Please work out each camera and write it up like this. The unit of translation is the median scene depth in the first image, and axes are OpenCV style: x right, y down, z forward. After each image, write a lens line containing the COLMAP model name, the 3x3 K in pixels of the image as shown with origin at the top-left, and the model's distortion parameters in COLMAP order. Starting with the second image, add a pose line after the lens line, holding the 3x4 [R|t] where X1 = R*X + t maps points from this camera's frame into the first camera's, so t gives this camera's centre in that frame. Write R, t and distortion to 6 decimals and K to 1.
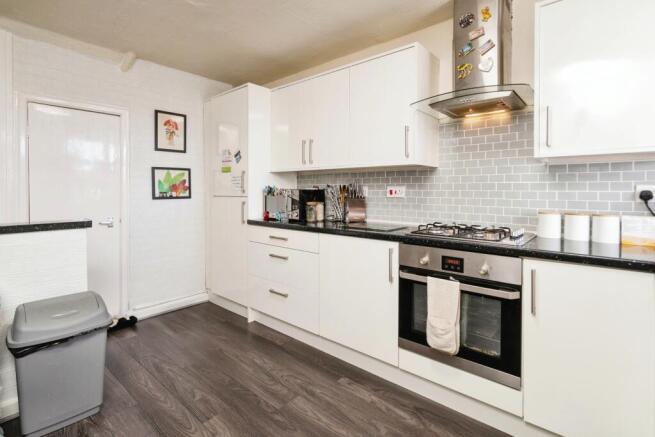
lens RADIAL K [[317.8, 0, 326.0], [0, 317.8, 205.8], [0, 0, 1]] dist [-0.001306, -0.000118]
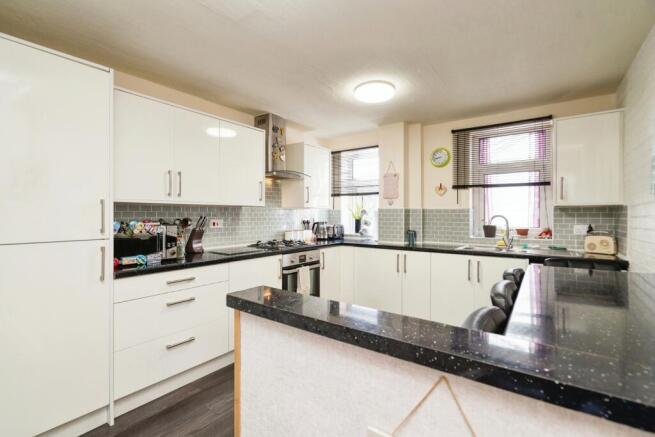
lens RADIAL K [[300.6, 0, 327.5], [0, 300.6, 218.5], [0, 0, 1]] dist [0.000783, 0.000126]
pose [[-0.104511, -0.020661, 0.994309, -1.049713], [0.028840, 0.999301, 0.023796, -0.081985], [-0.994105, 0.031163, -0.103842, 0.693759]]
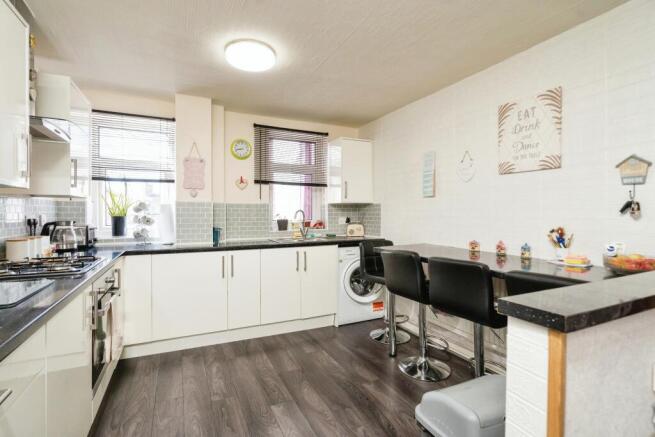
lens RADIAL K [[317.8, 0, 326.0], [0, 317.8, 205.8], [0, 0, 1]] dist [-0.001306, -0.000118]
pose [[-0.922967, -0.002055, 0.384874, -0.558785], [0.004103, 0.999876, 0.015178, -0.087326], [-0.384857, 0.015588, -0.922844, 1.200593]]
